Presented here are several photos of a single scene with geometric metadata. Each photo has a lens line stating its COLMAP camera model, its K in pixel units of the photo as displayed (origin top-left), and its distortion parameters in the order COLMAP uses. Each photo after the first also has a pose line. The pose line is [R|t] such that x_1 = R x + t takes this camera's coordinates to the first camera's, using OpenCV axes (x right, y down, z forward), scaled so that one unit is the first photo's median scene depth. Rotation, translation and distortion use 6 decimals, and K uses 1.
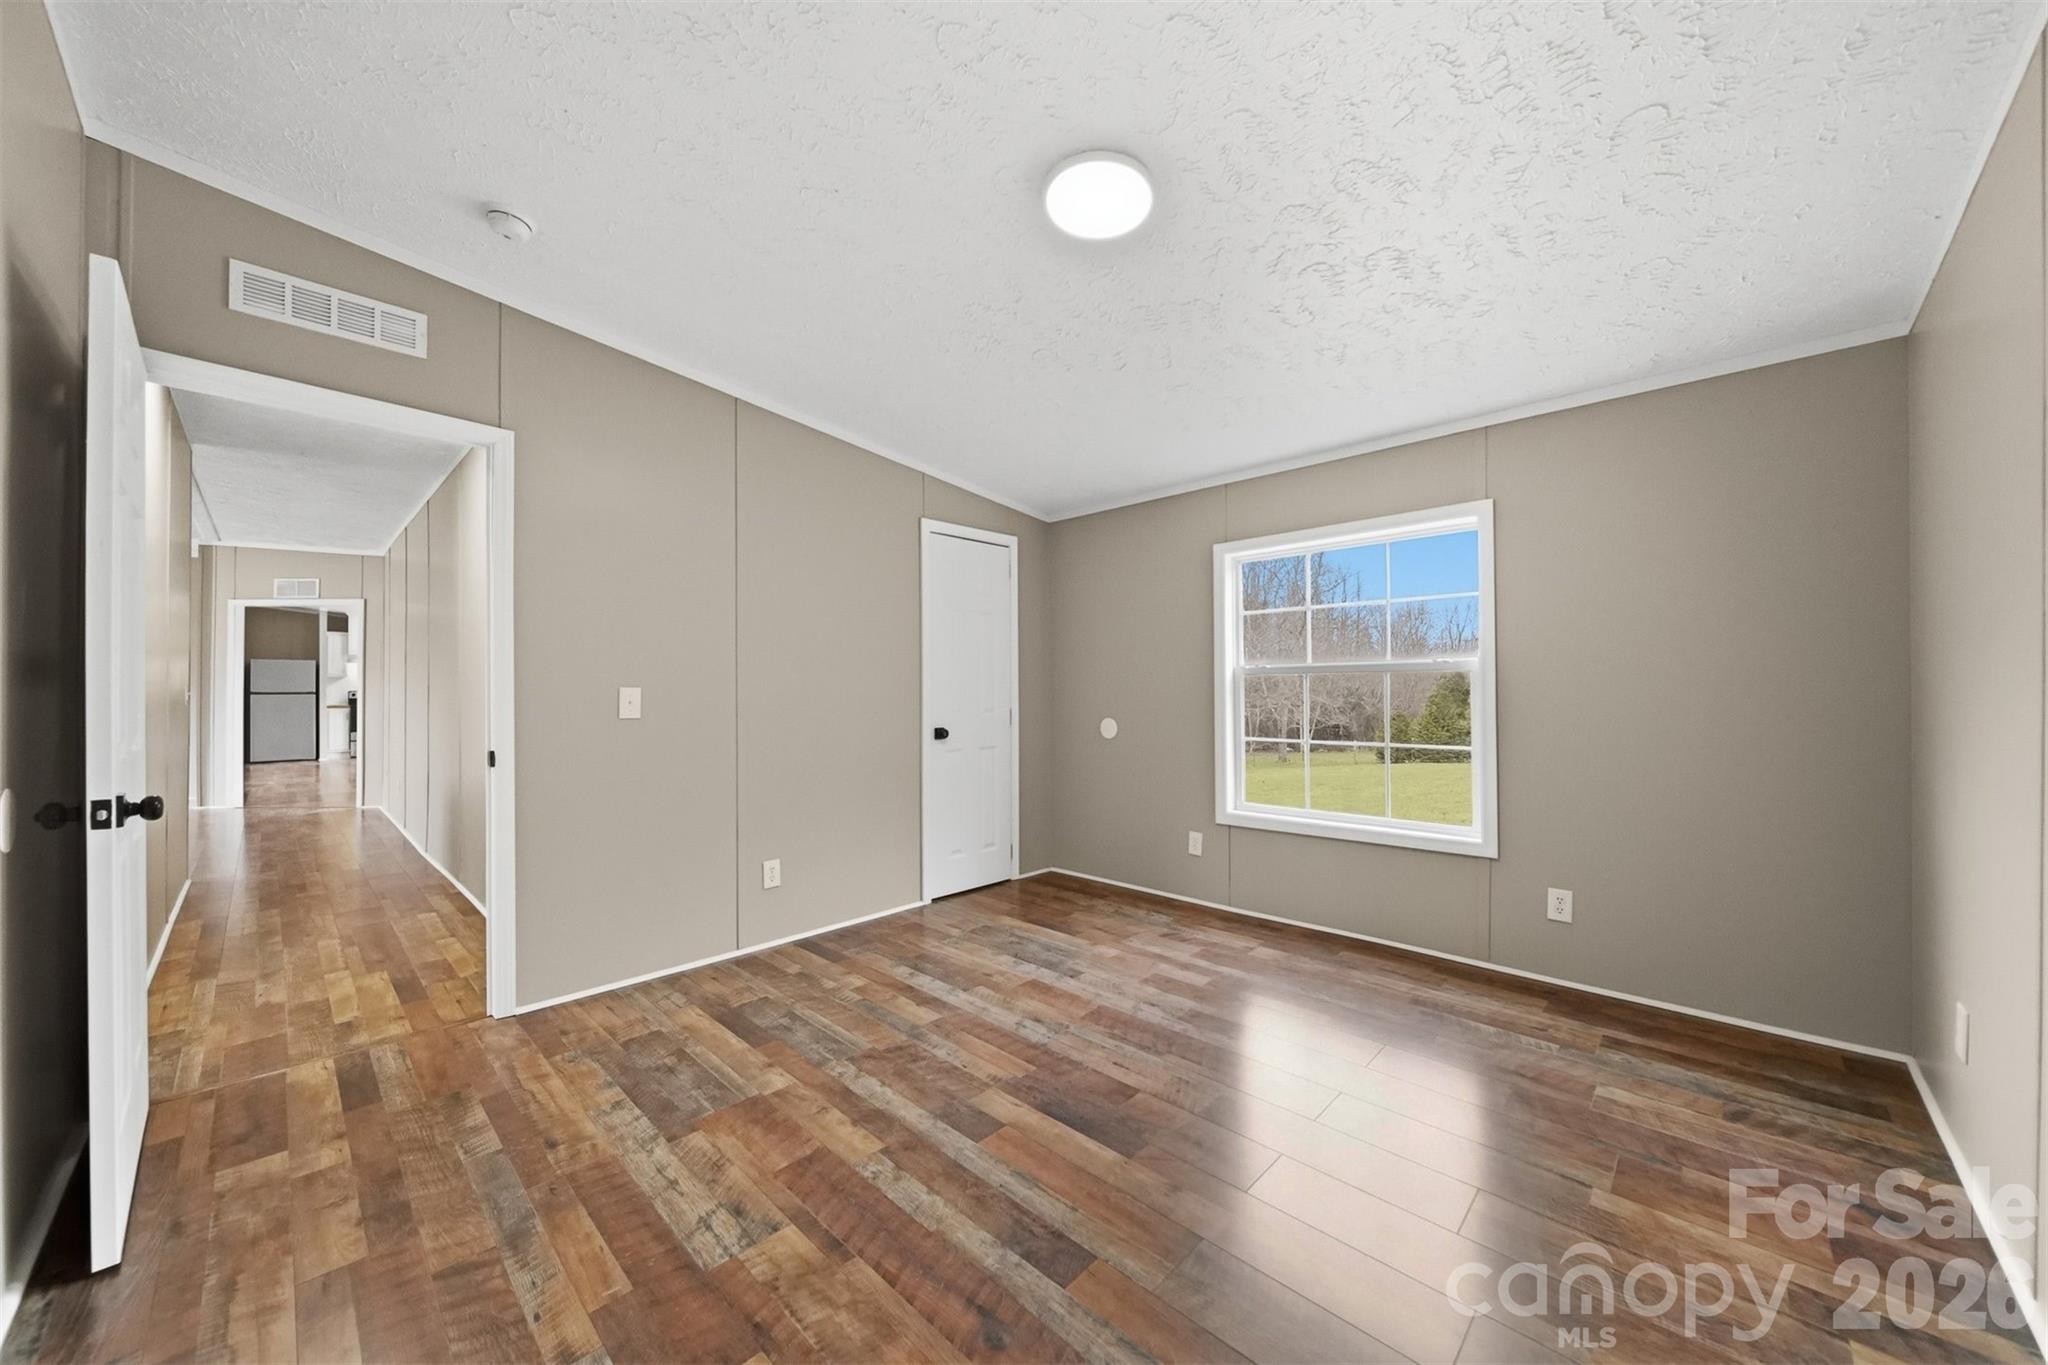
lens RADIAL K [[719.1, 0, 1024.0], [0, 719.1, 682.5], [0, 0, 1]] dist [-0.002009, -0.000554]
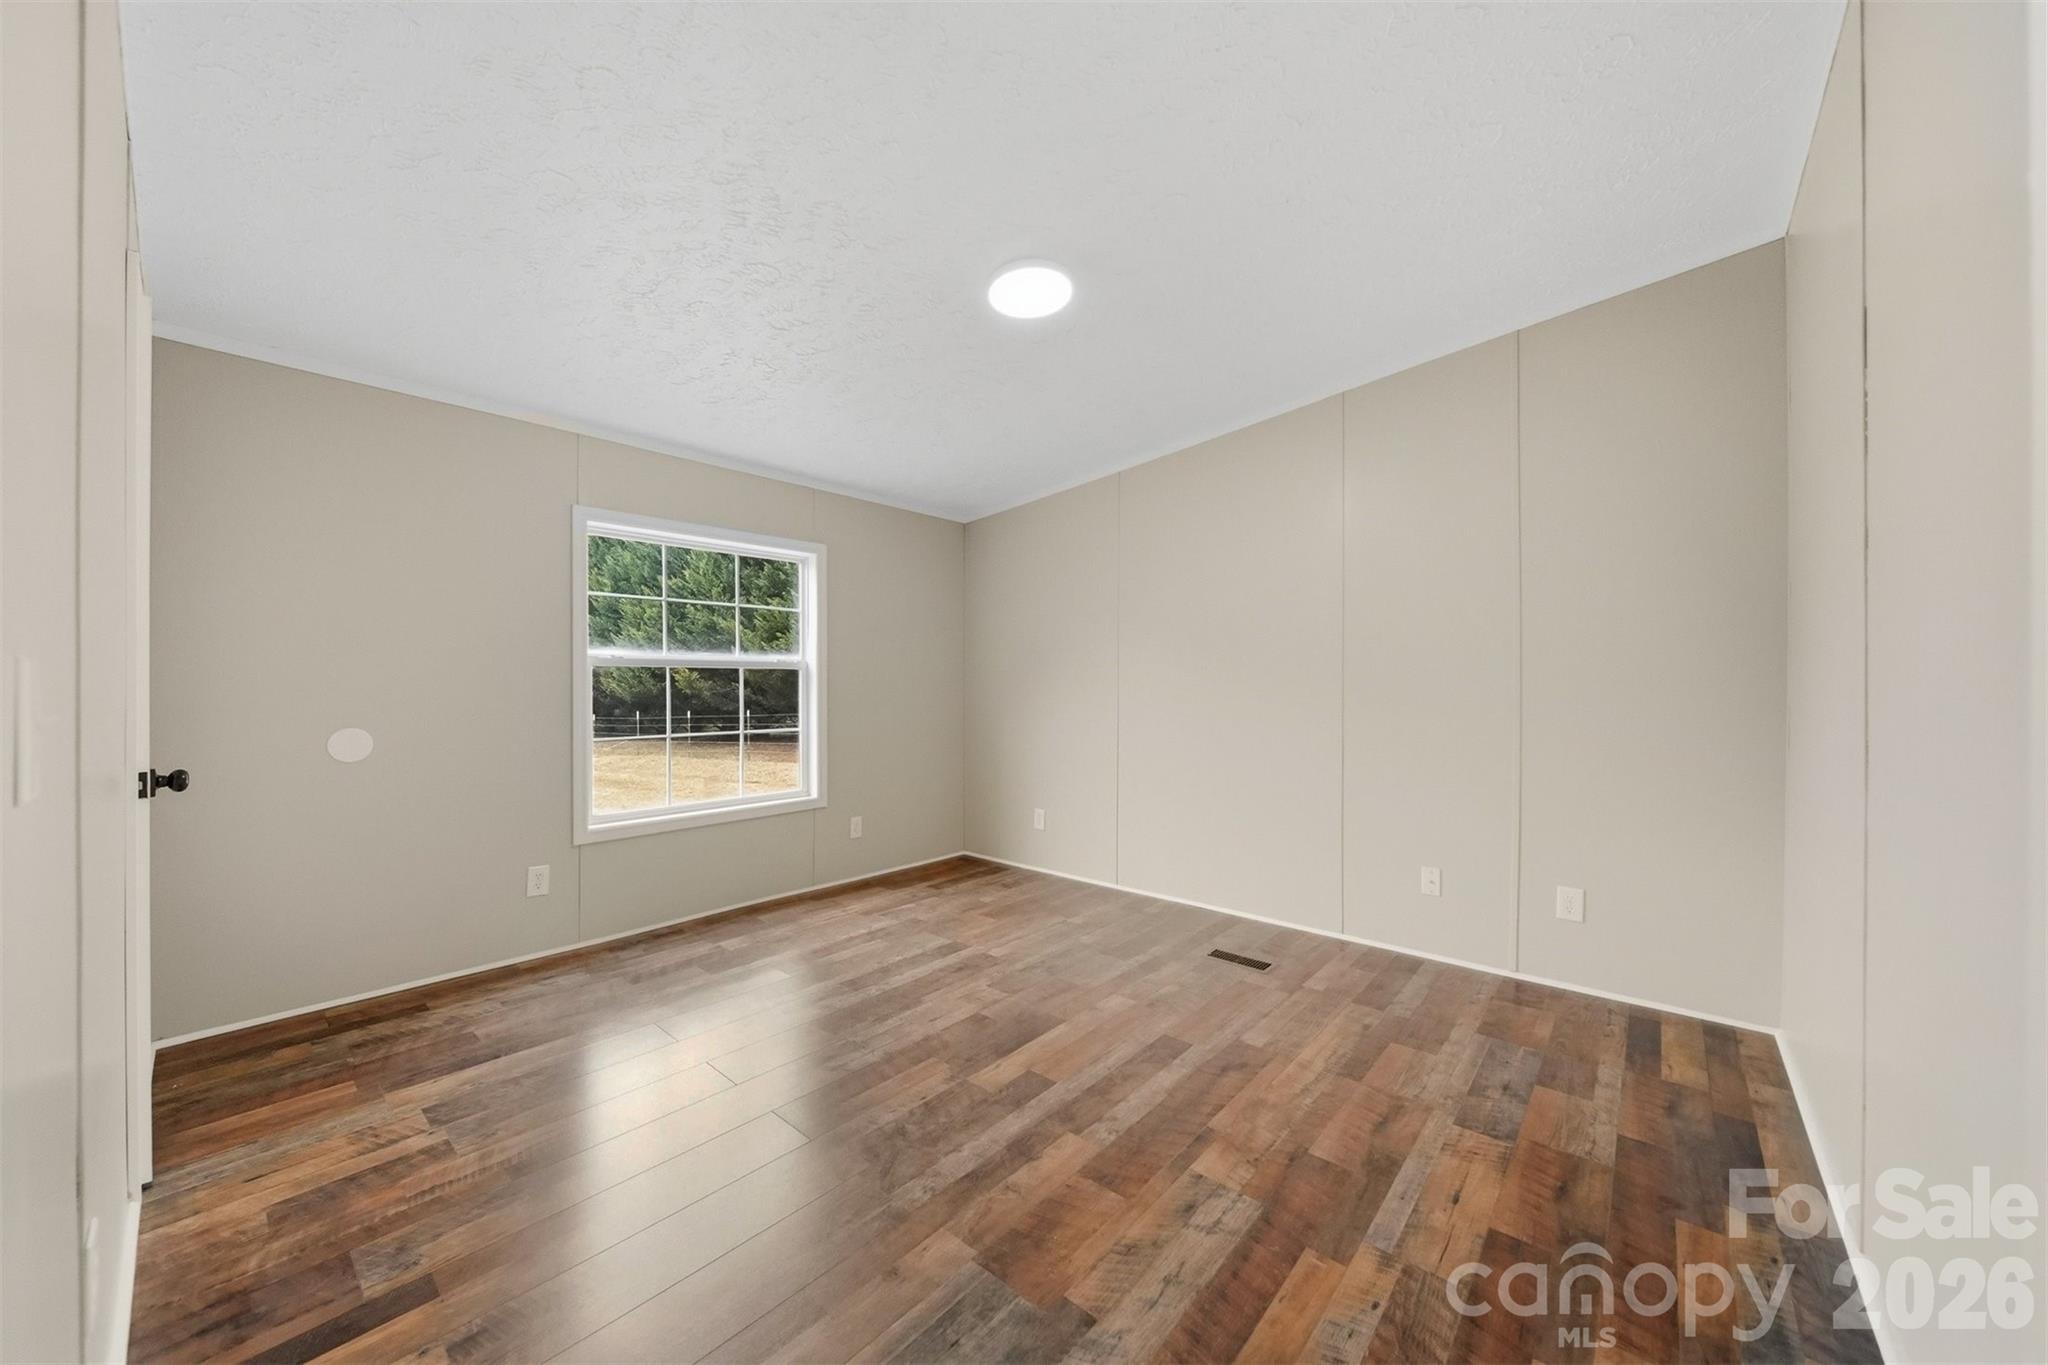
lens RADIAL K [[728.0, 0, 1018.3], [0, 728.0, 680.3], [0, 0, 1]] dist [-0.002127, -0.001746]
pose [[-0.041460, 0.010970, 0.999080, -1.022193], [-0.012236, 0.999859, -0.011486, 0.021760], [-0.999065, -0.012701, -0.041320, 0.944819]]
